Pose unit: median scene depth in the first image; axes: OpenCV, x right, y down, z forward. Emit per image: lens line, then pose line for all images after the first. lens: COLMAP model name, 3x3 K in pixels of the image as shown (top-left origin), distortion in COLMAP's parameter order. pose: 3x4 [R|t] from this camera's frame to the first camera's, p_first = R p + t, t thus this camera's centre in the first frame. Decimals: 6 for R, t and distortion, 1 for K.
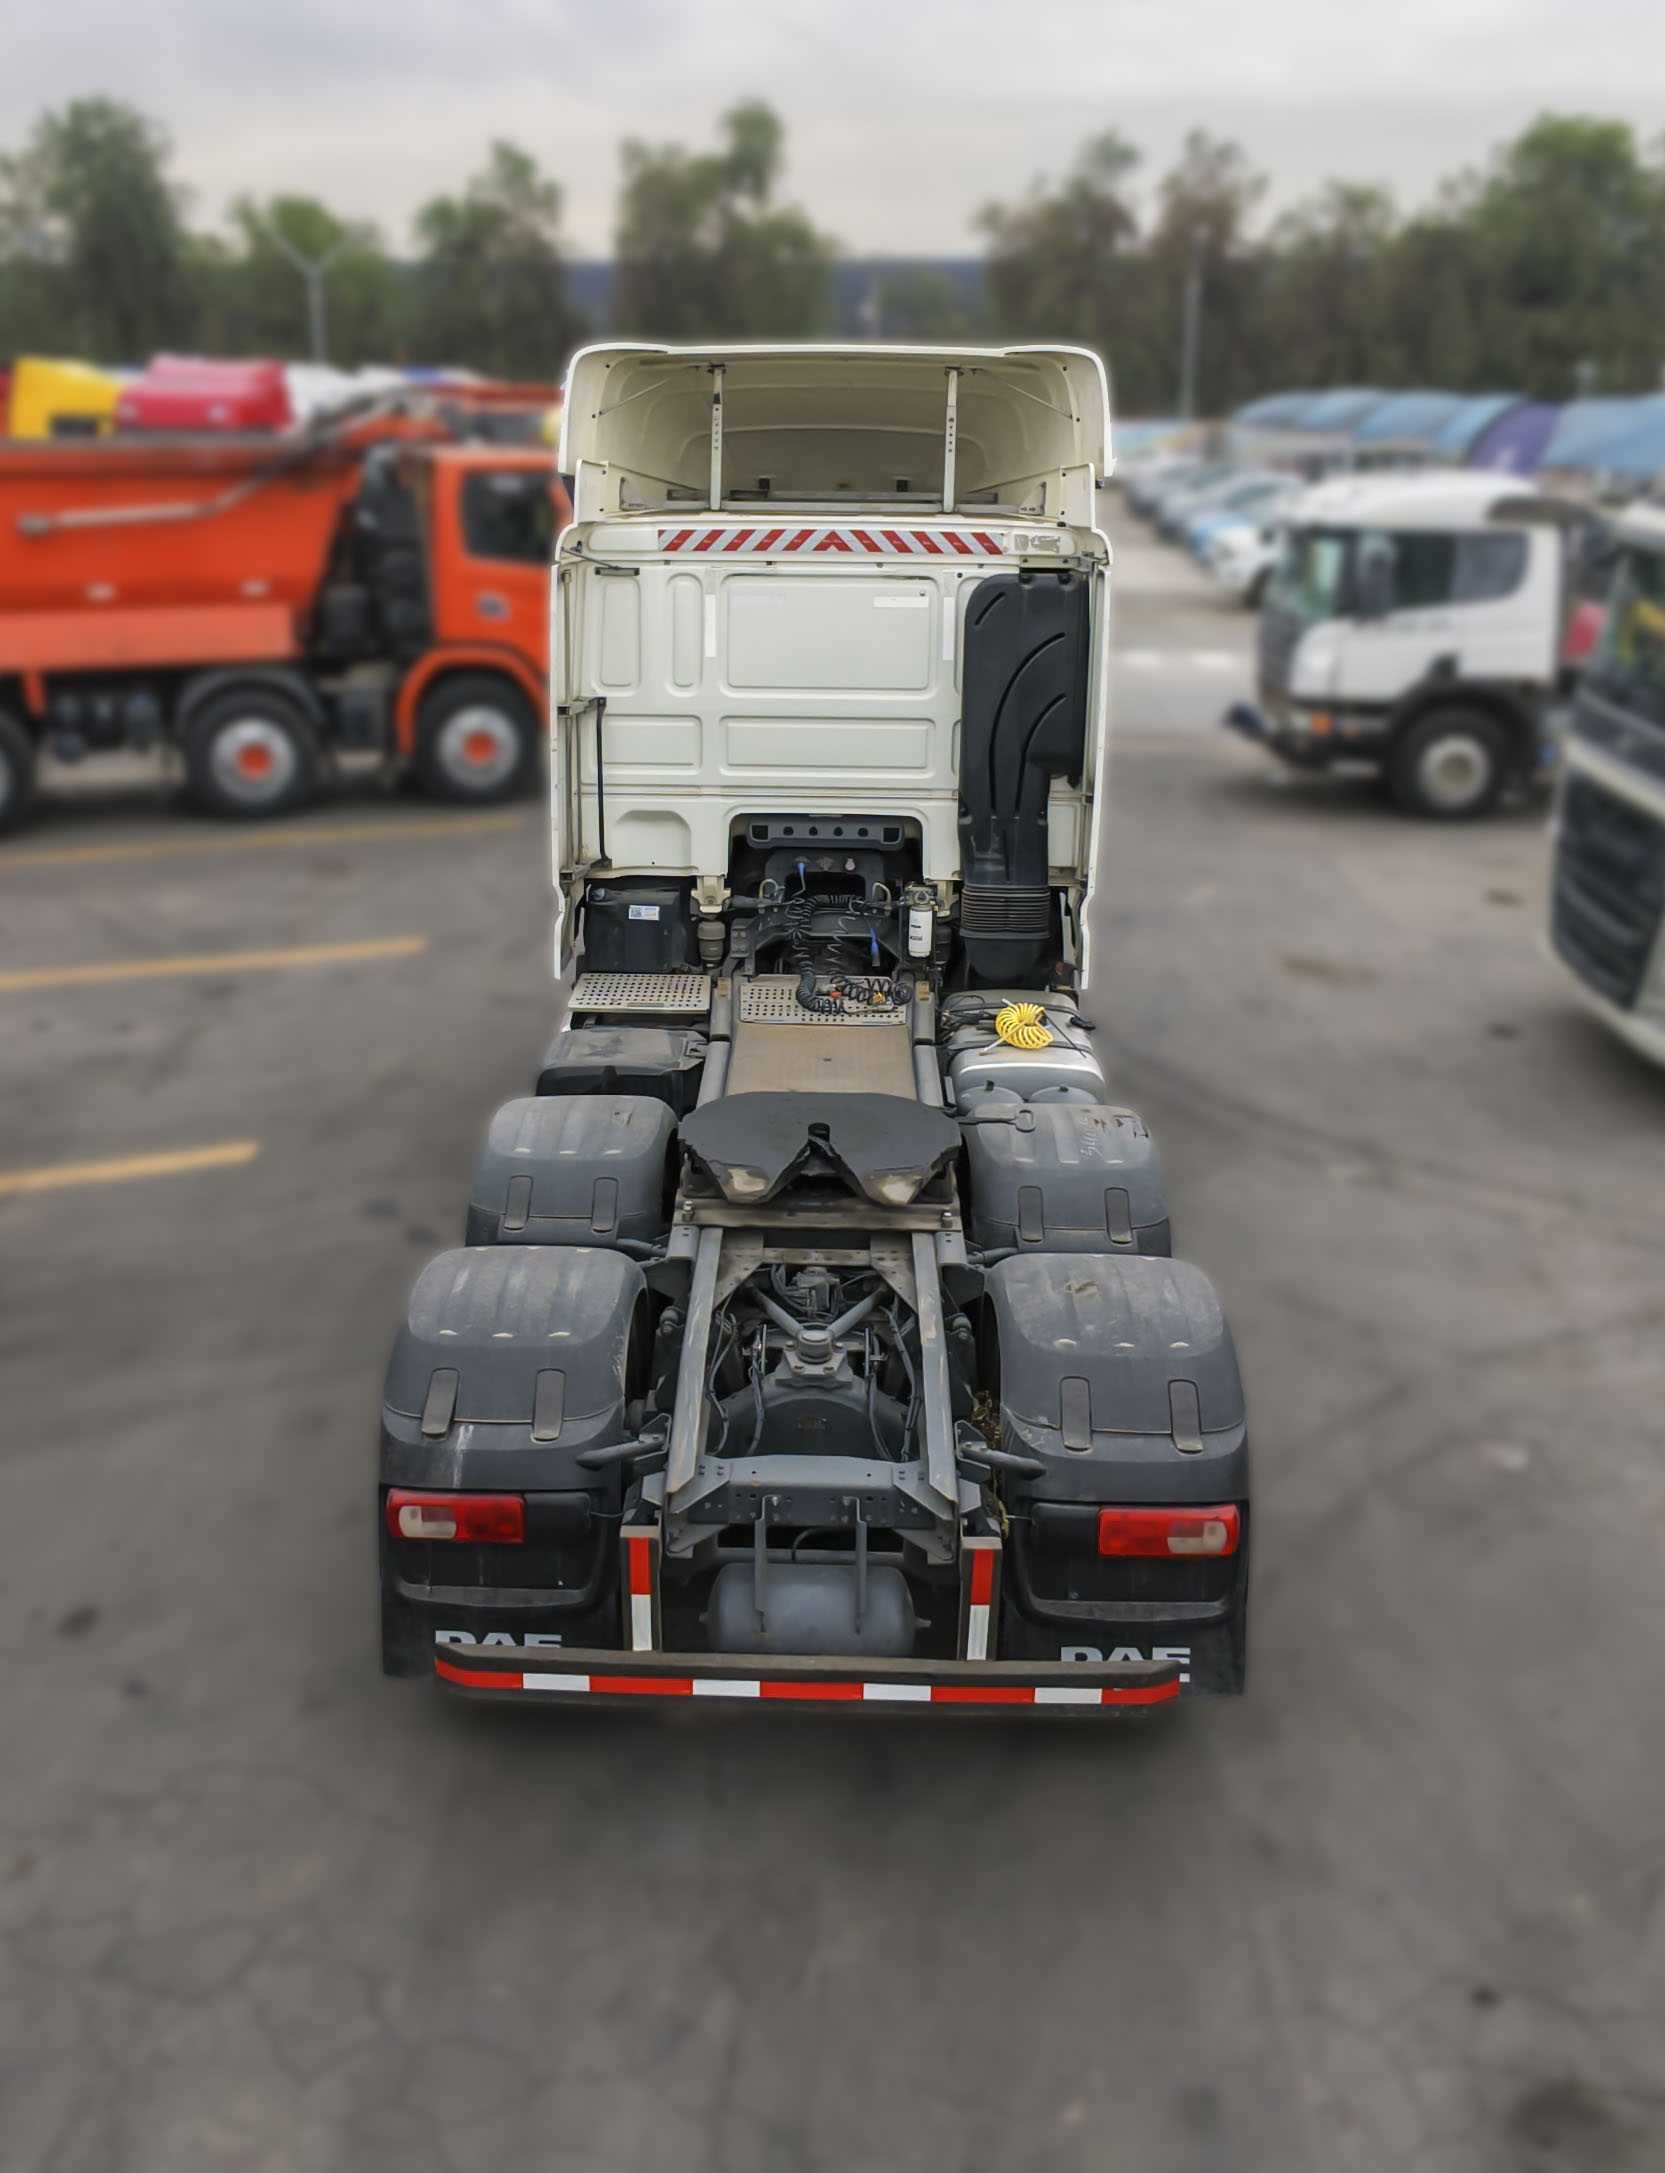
lens RADIAL K [[1931.1, 0, 792.0], [0, 1931.1, 1074.8], [0, 0, 1]] dist [-0.007757, 0.007091]
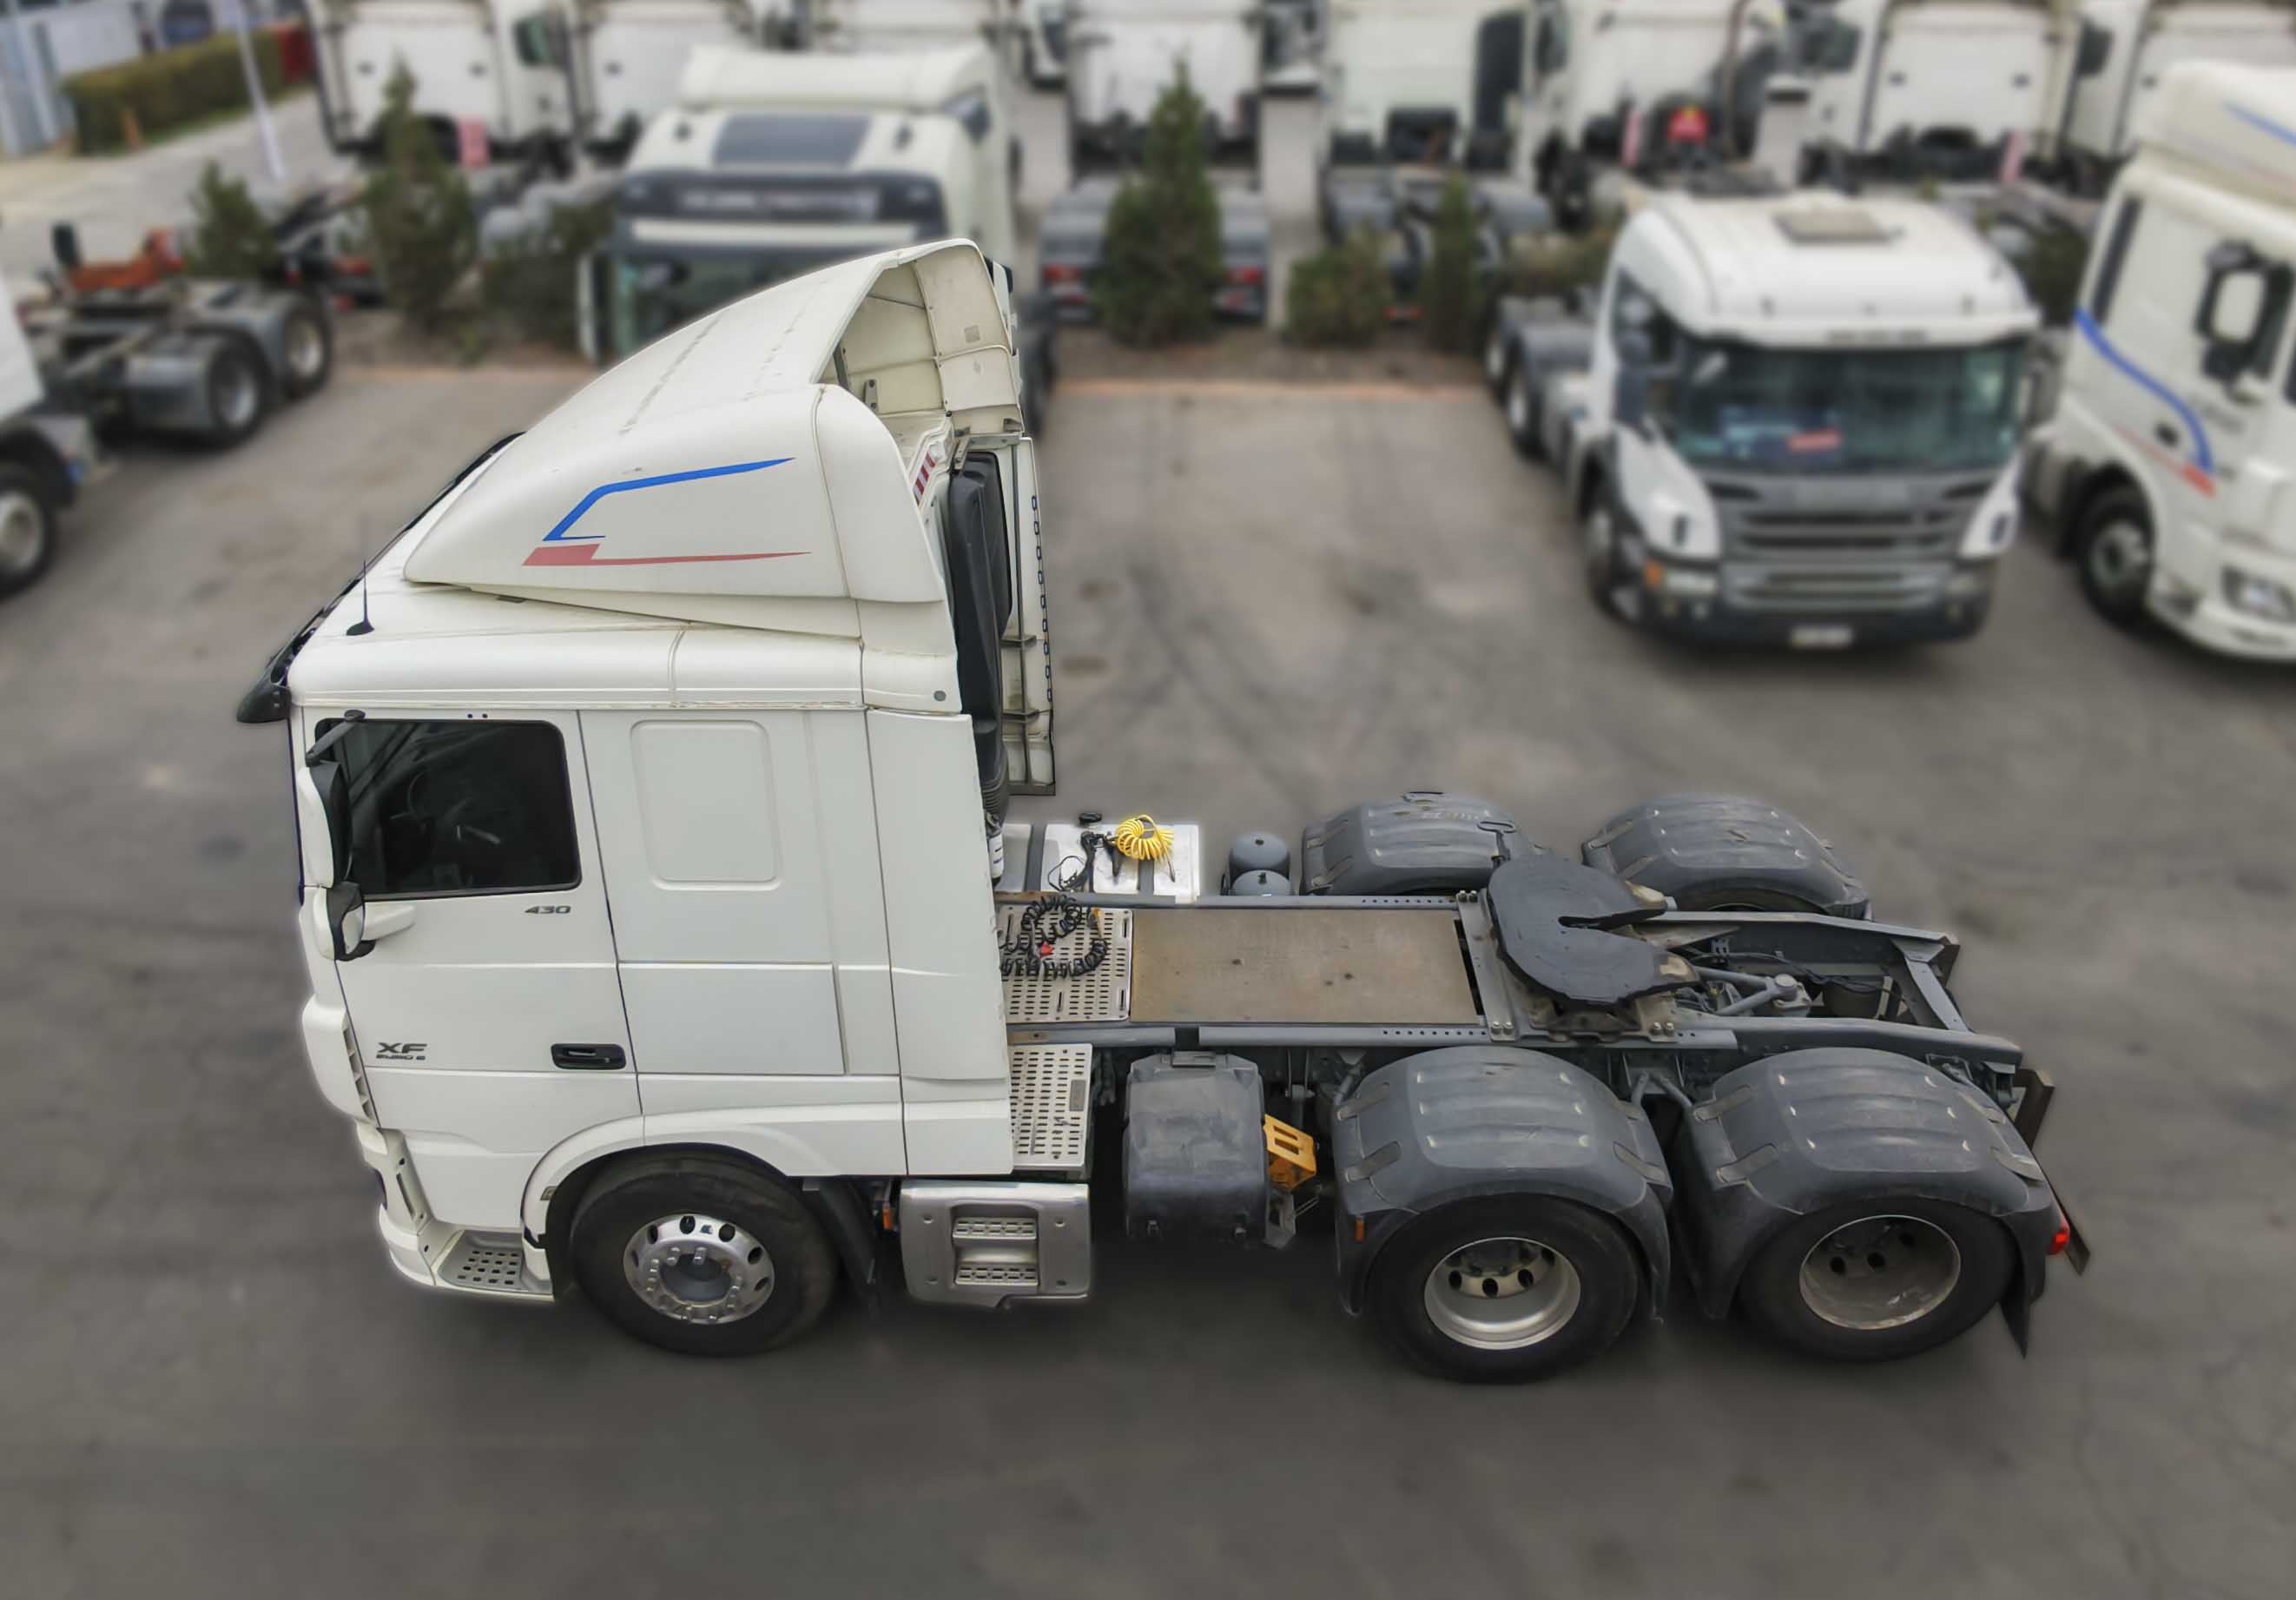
lens RADIAL K [[1625.5, 0, 1148.4], [0, 1625.5, 645.7], [0, 0, 1]] dist [0.001361, -0.000867]
pose [[-0.026599, -0.477603, 0.878173, -0.611496], [0.333888, 0.823789, 0.458139, -0.517157], [-0.942237, 0.305397, 0.137554, 0.820511]]
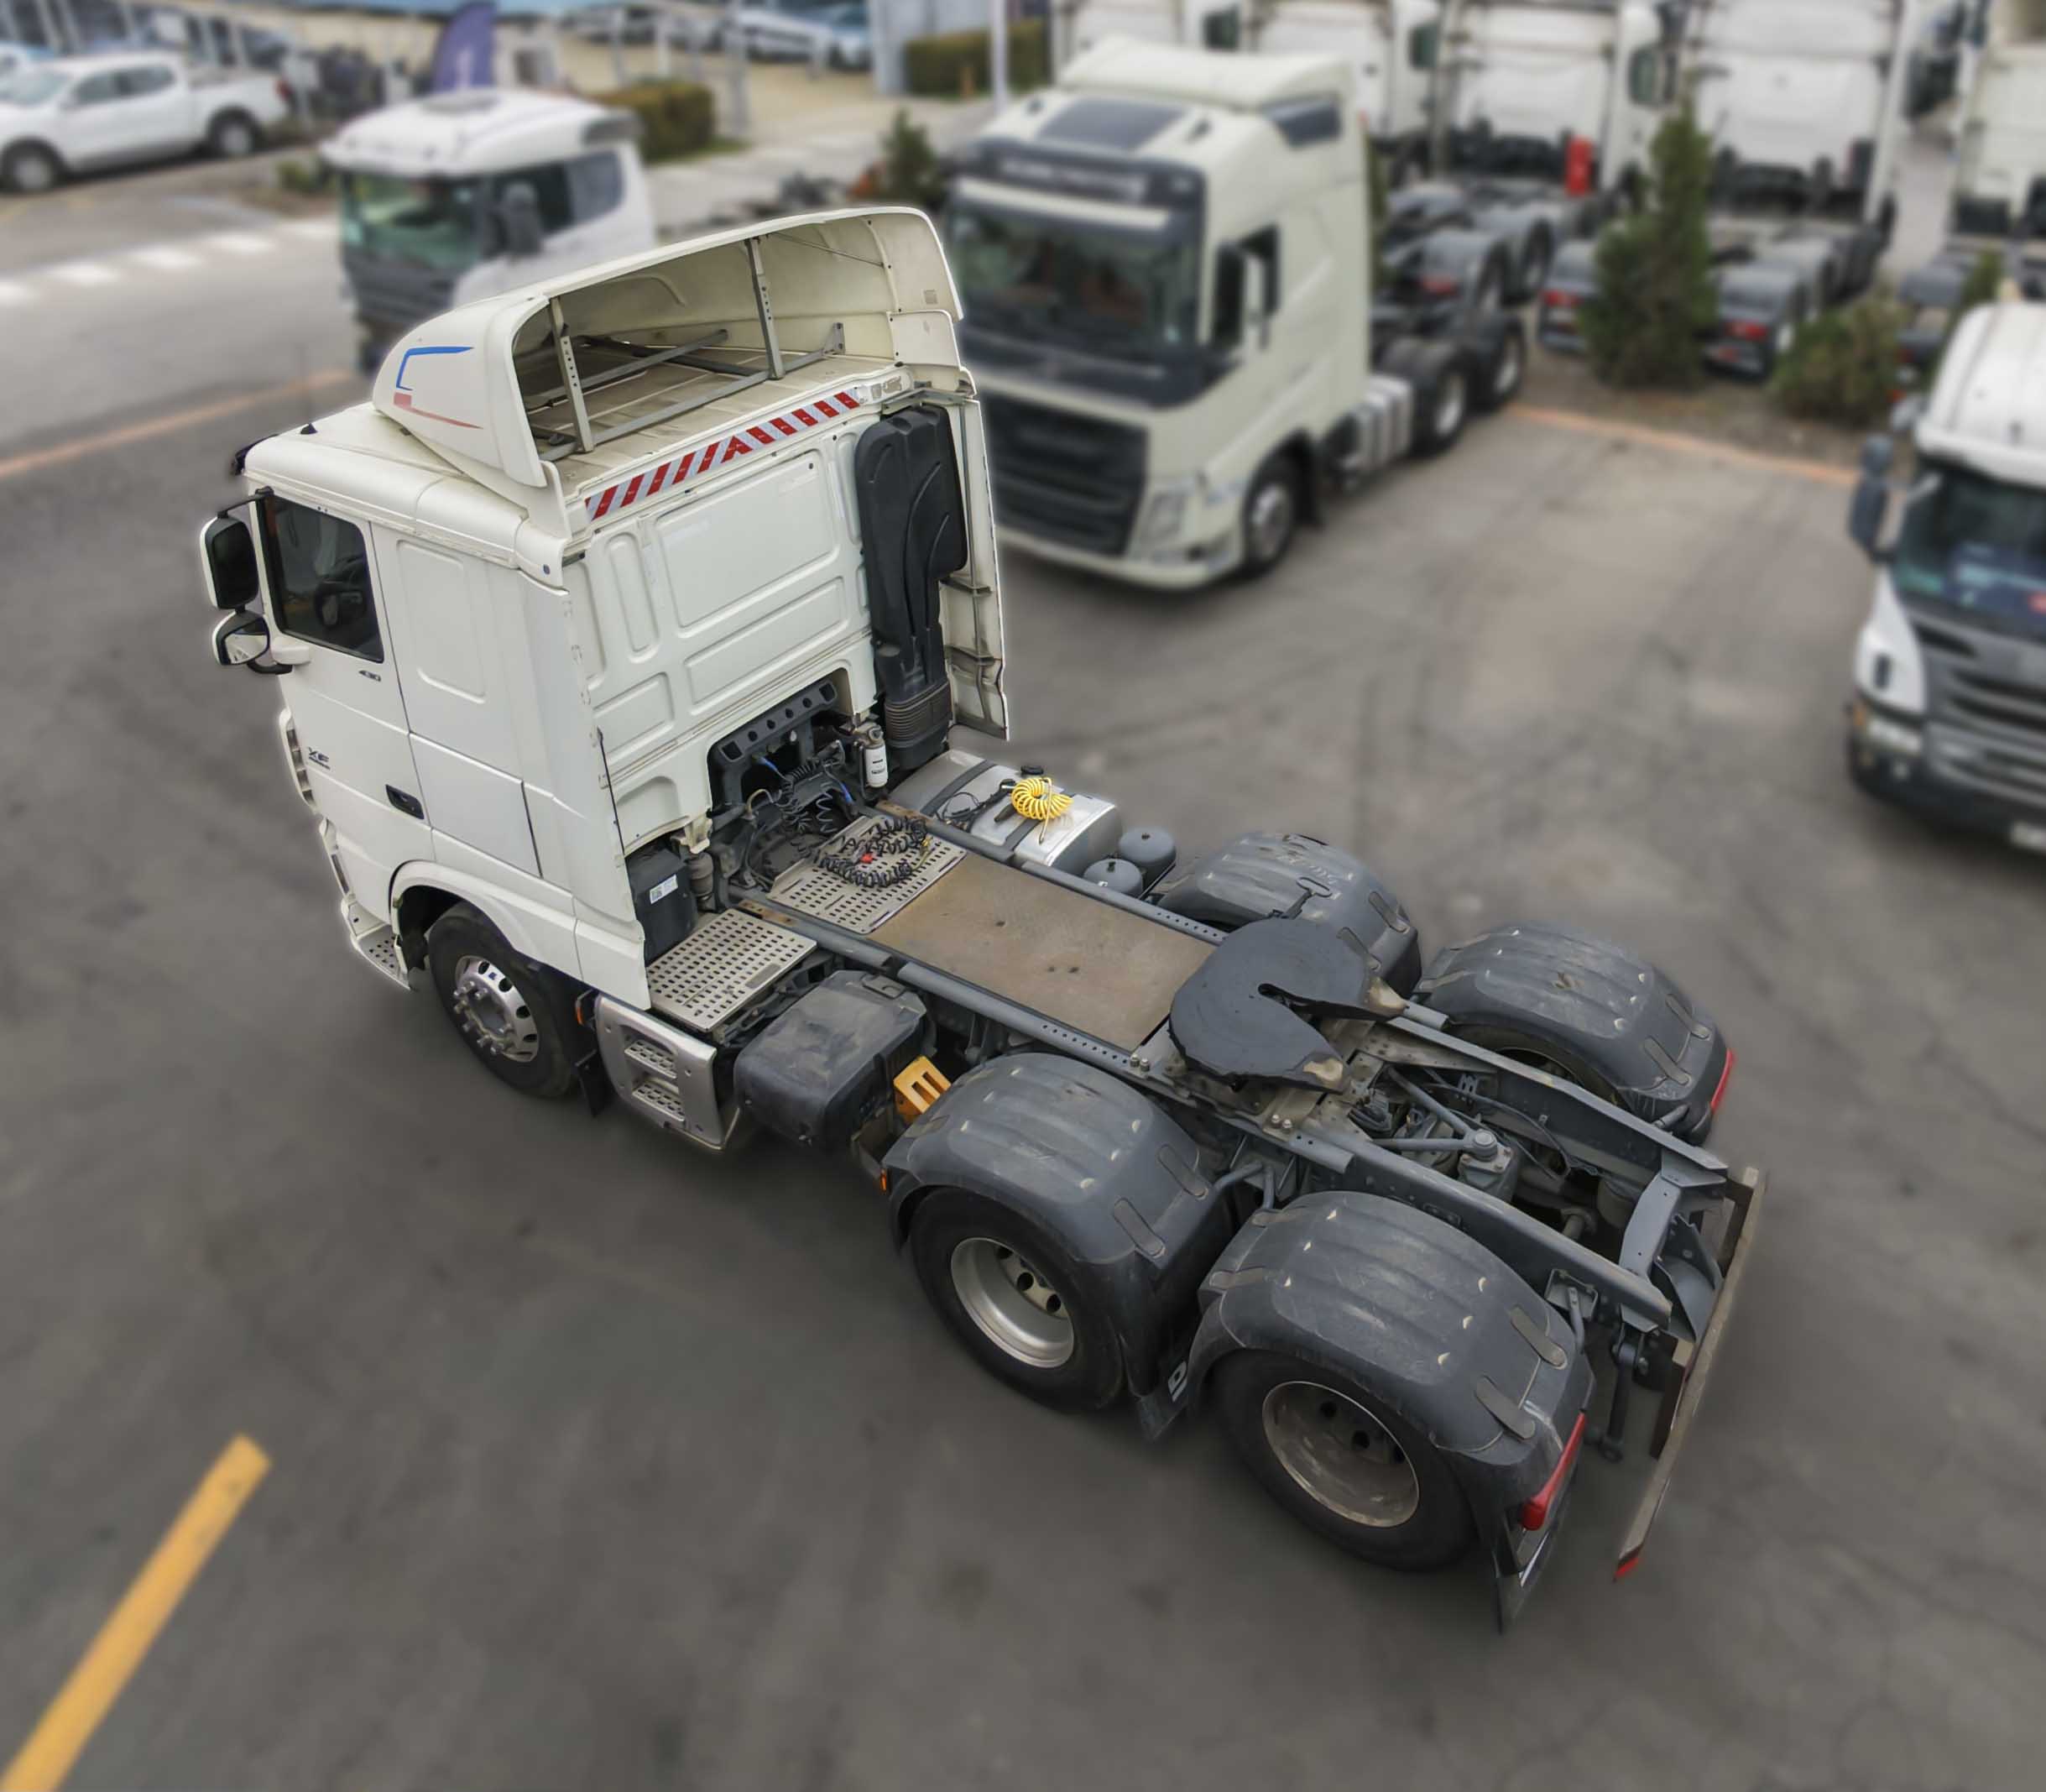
lens RADIAL K [[1577.4, 0, 1209.8], [0, 1577.4, 644.3], [0, 0, 1]] dist [0.003629, -0.003093]
pose [[0.476411, -0.419535, 0.772673, -0.500368], [0.290904, 0.904531, 0.311766, -0.360025], [-0.829703, 0.076245, 0.552973, 0.388306]]
